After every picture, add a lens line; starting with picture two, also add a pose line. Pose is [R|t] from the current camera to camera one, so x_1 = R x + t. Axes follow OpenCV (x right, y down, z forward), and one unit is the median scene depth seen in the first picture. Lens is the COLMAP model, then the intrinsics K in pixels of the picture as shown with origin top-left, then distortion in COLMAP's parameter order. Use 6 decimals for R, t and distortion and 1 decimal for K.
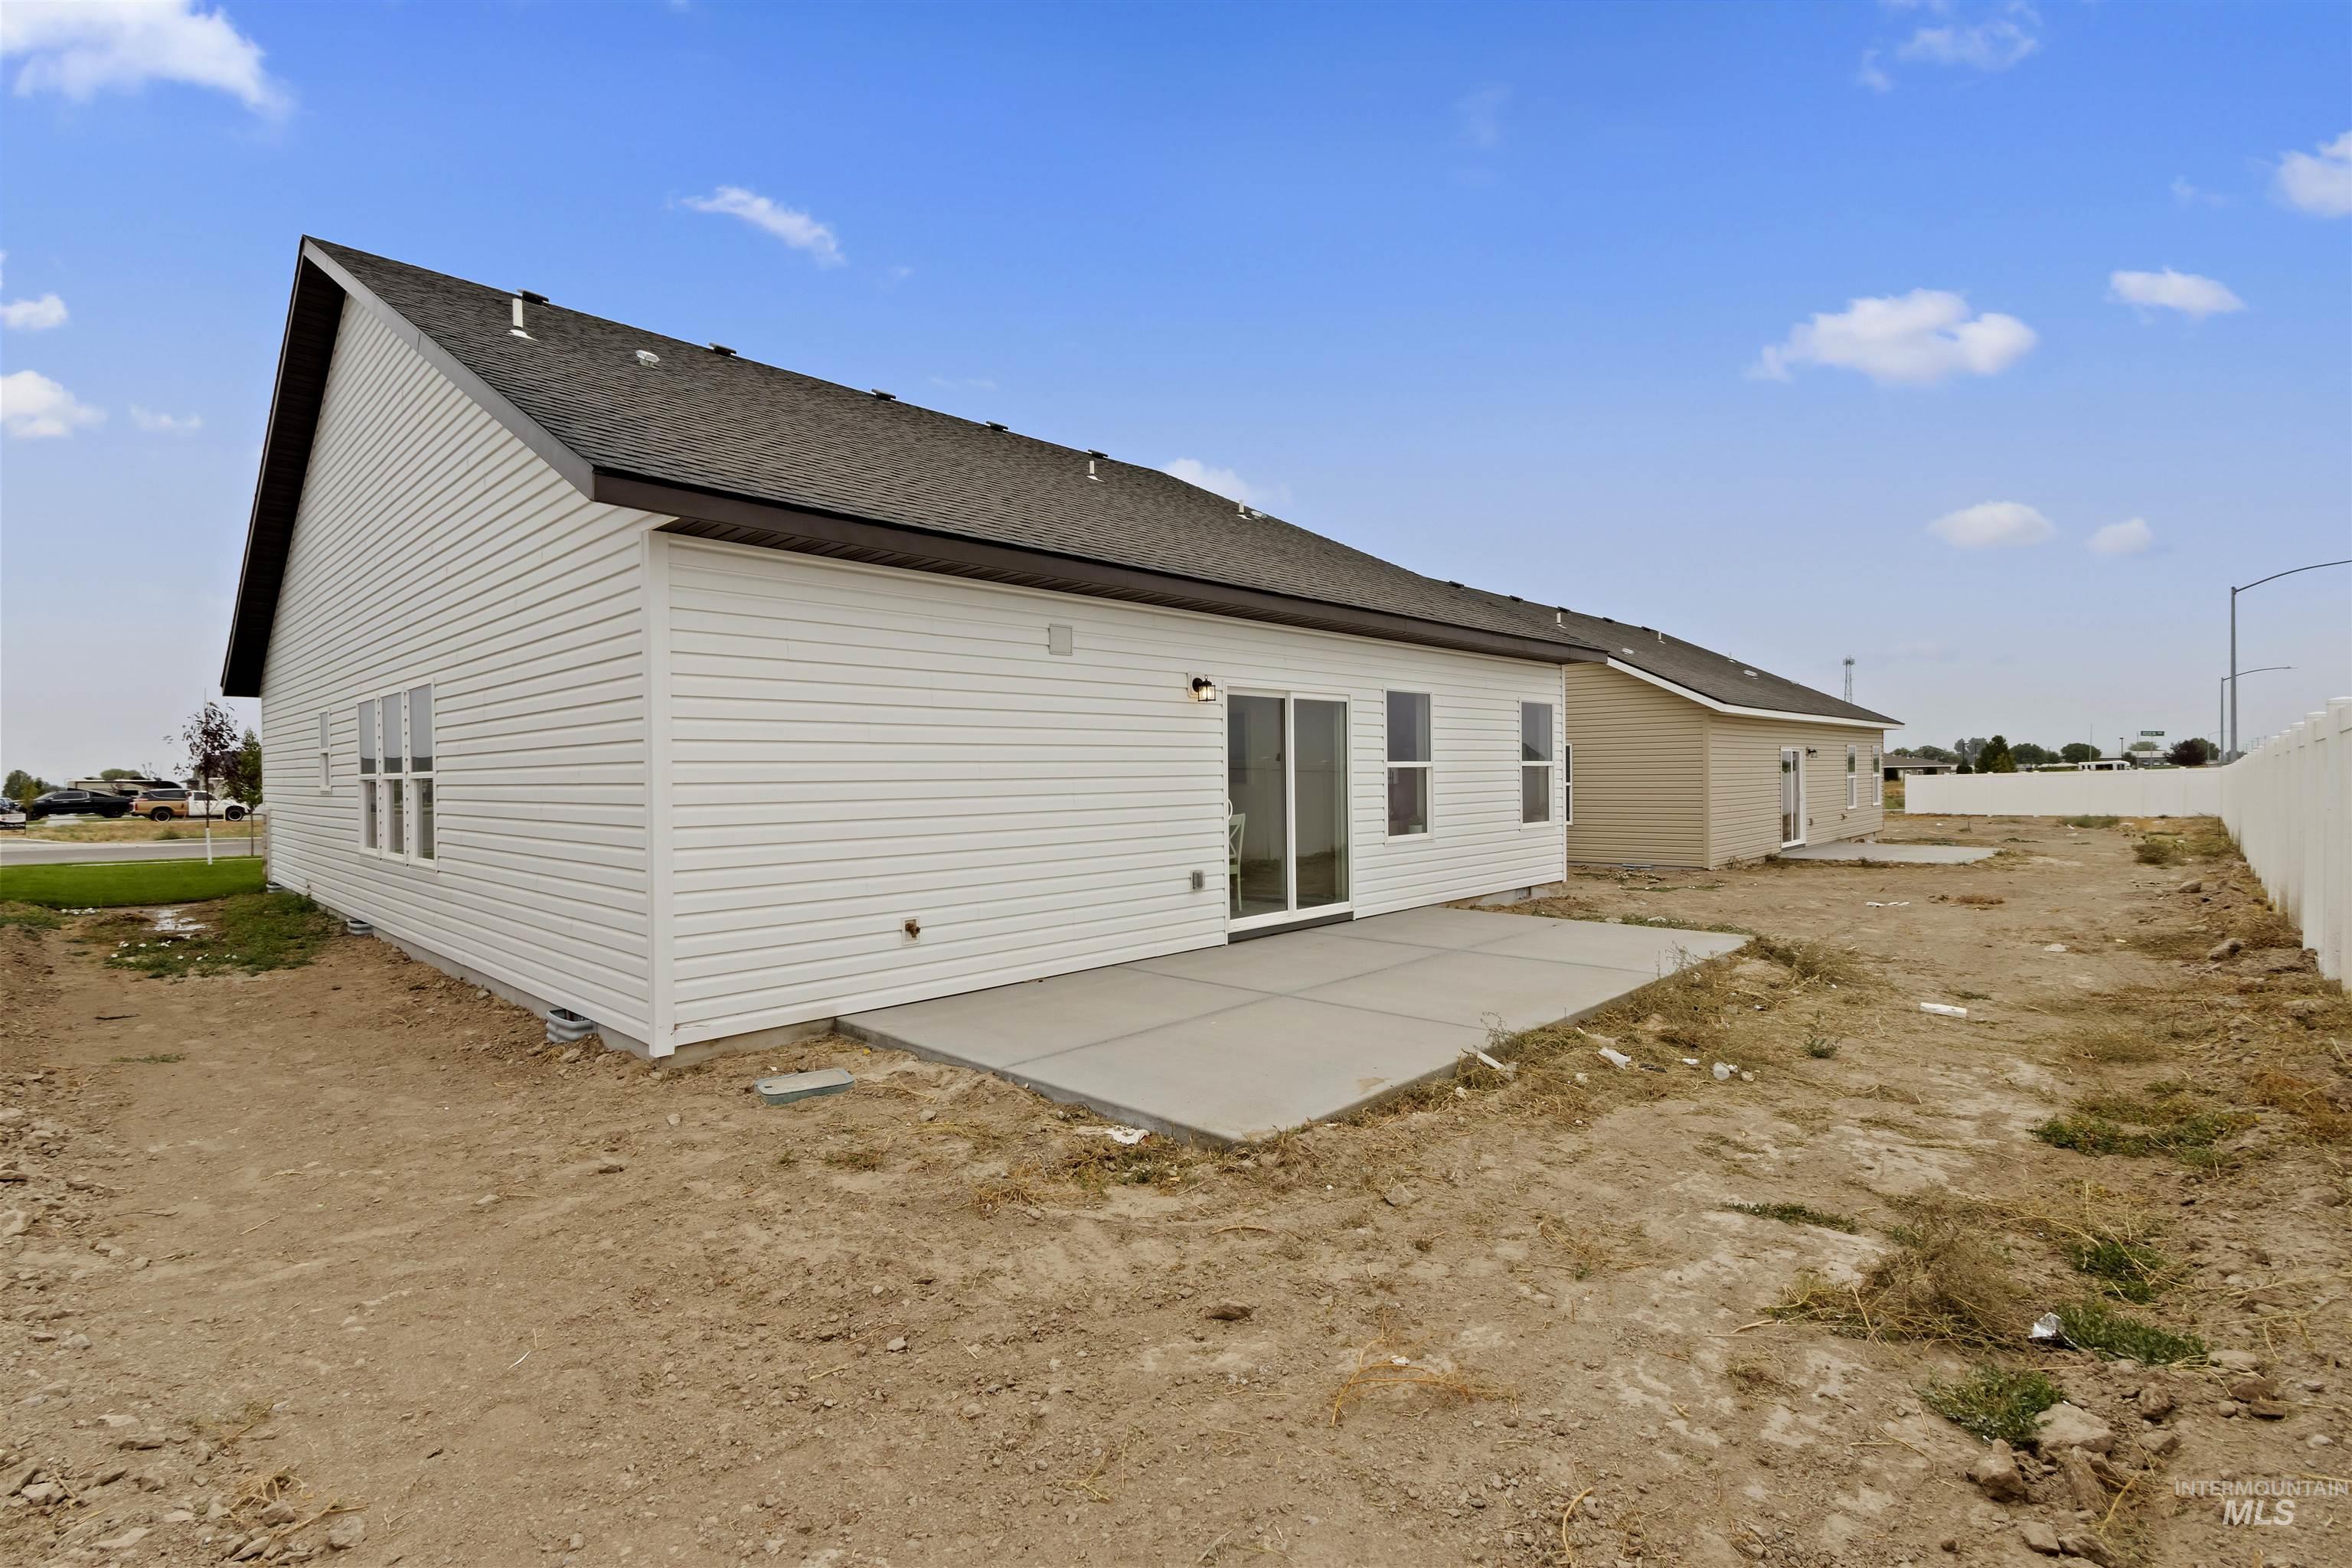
lens RADIAL K [[1076.2, 0, 1176.0], [0, 1076.2, 784.0], [0, 0, 1]] dist [0.001779, 0.000176]
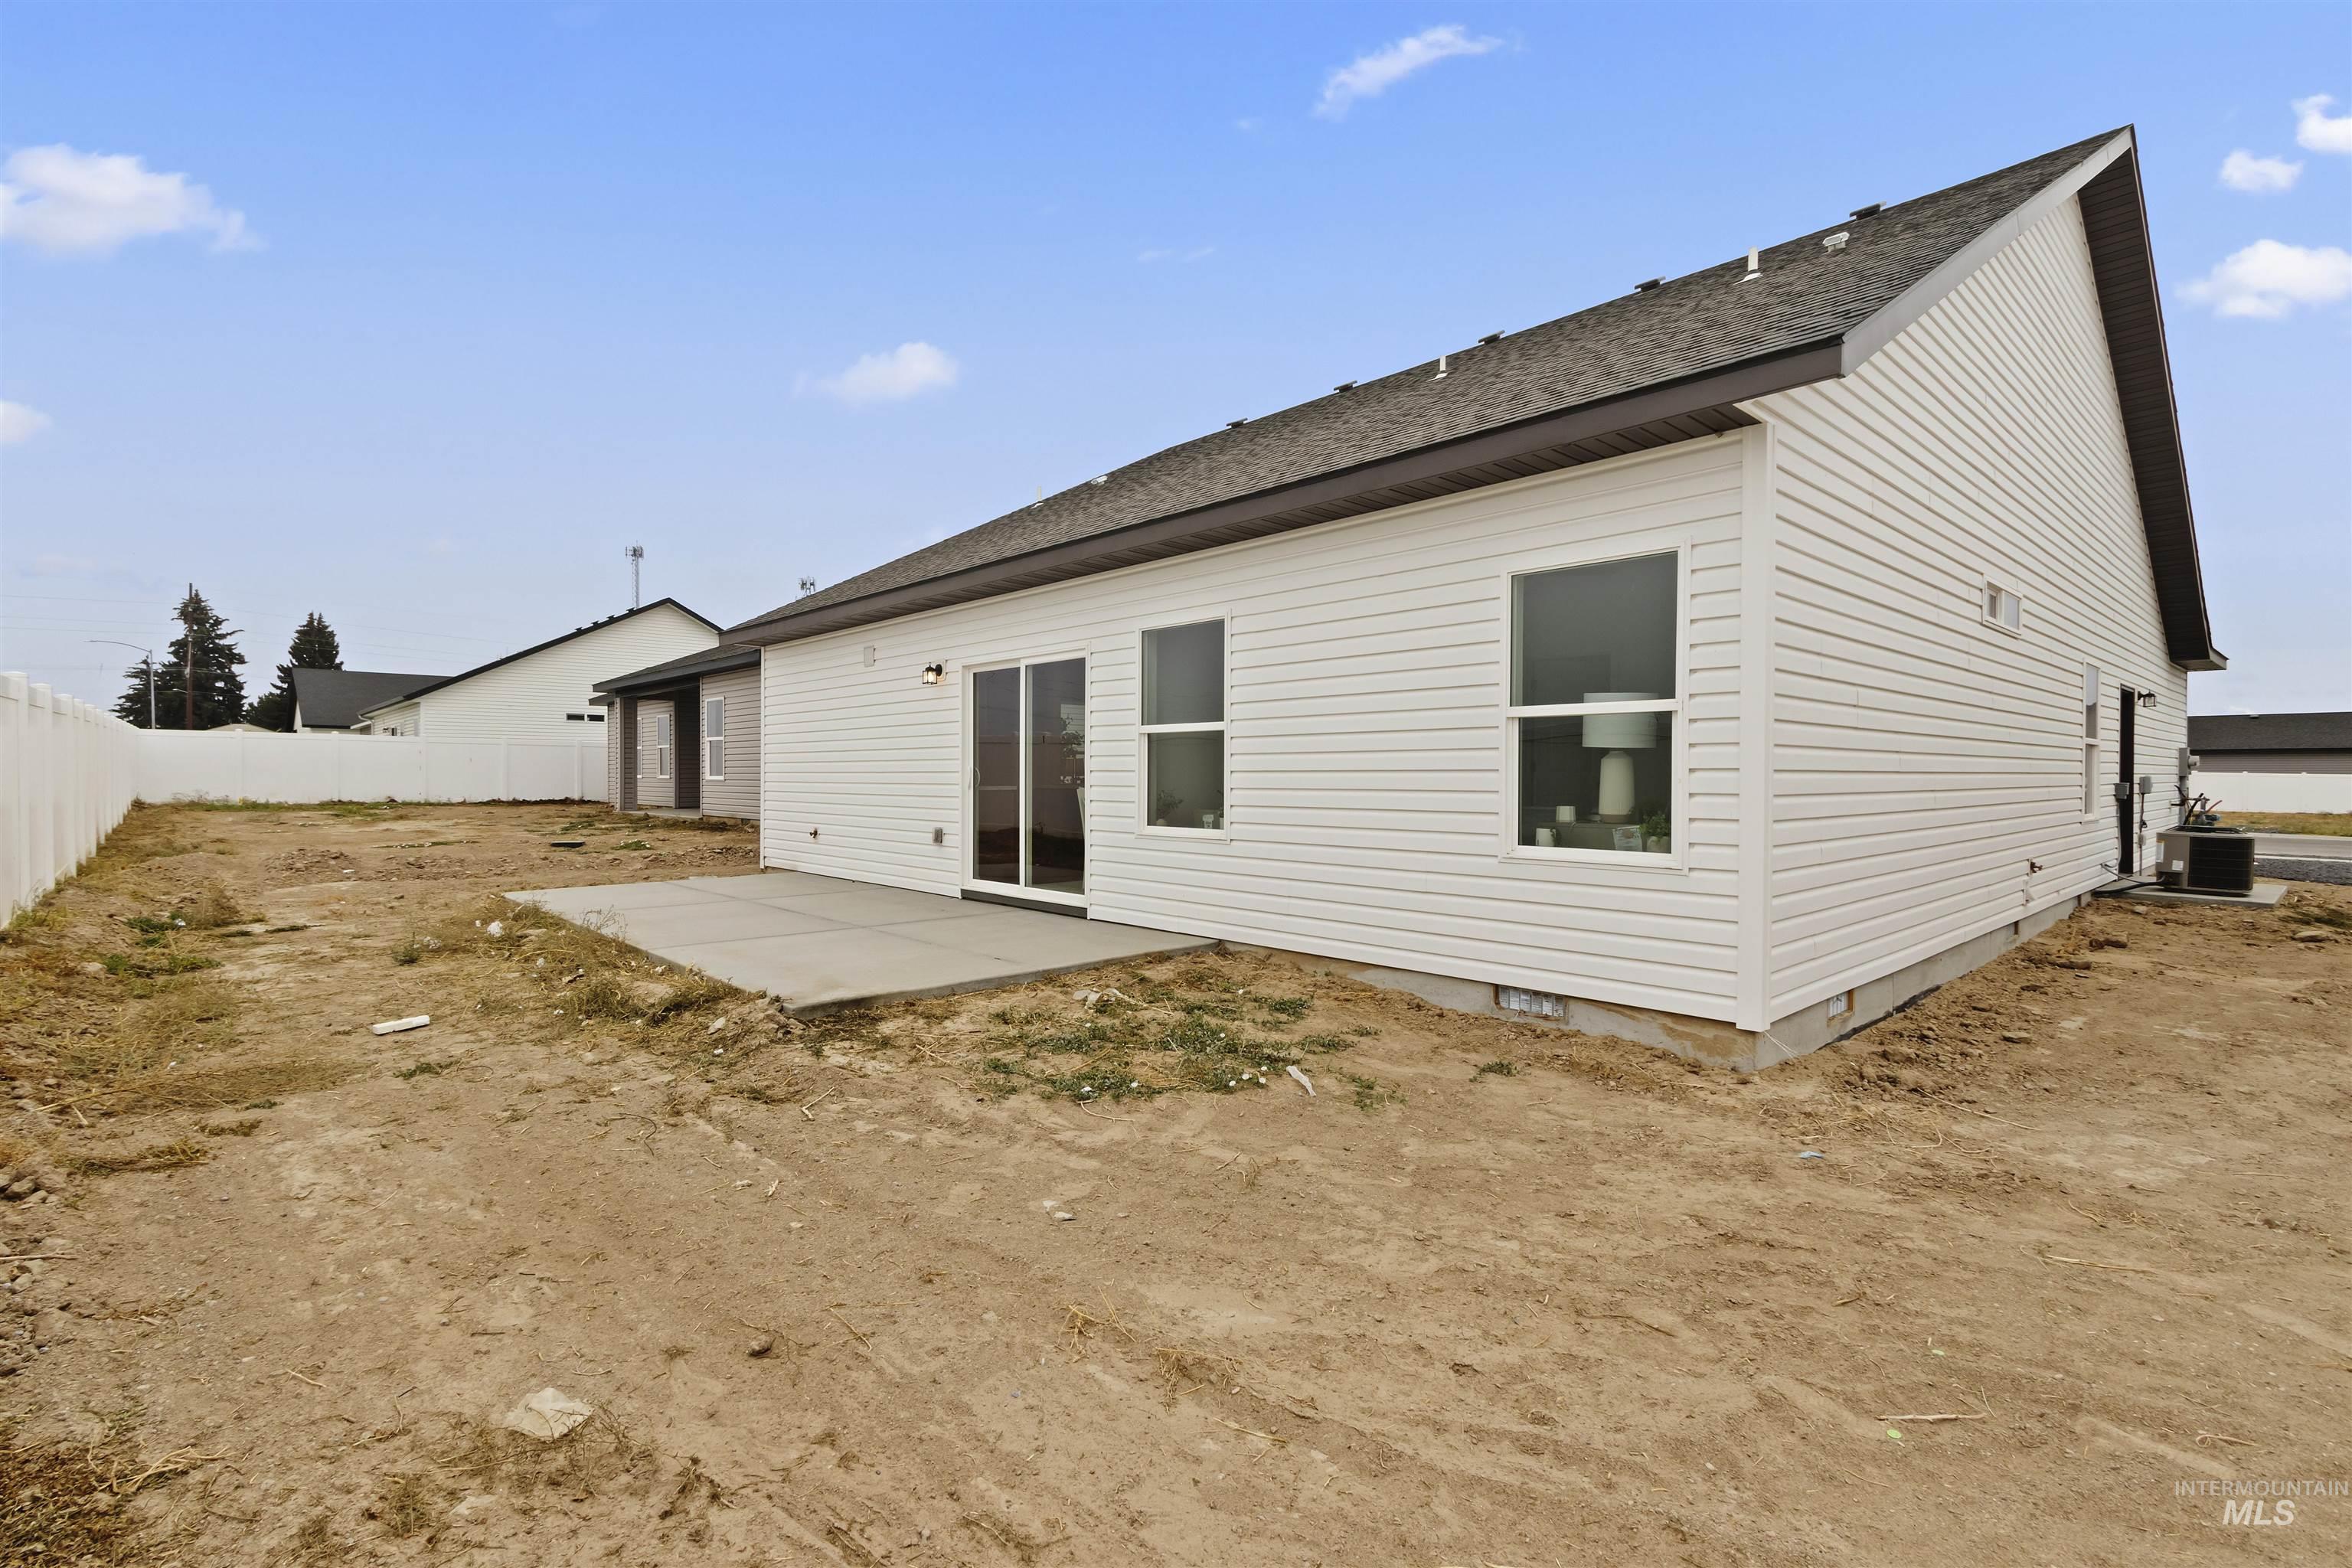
lens RADIAL K [[1076.2, 0, 1176.0], [0, 1076.2, 784.0], [0, 0, 1]] dist [0.001779, 0.000176]
pose [[-0.068135, 0.019412, -0.997487, 1.004221], [-0.012231, 0.999719, 0.020291, 0.004594], [0.997601, 0.013583, -0.067878, 1.141320]]
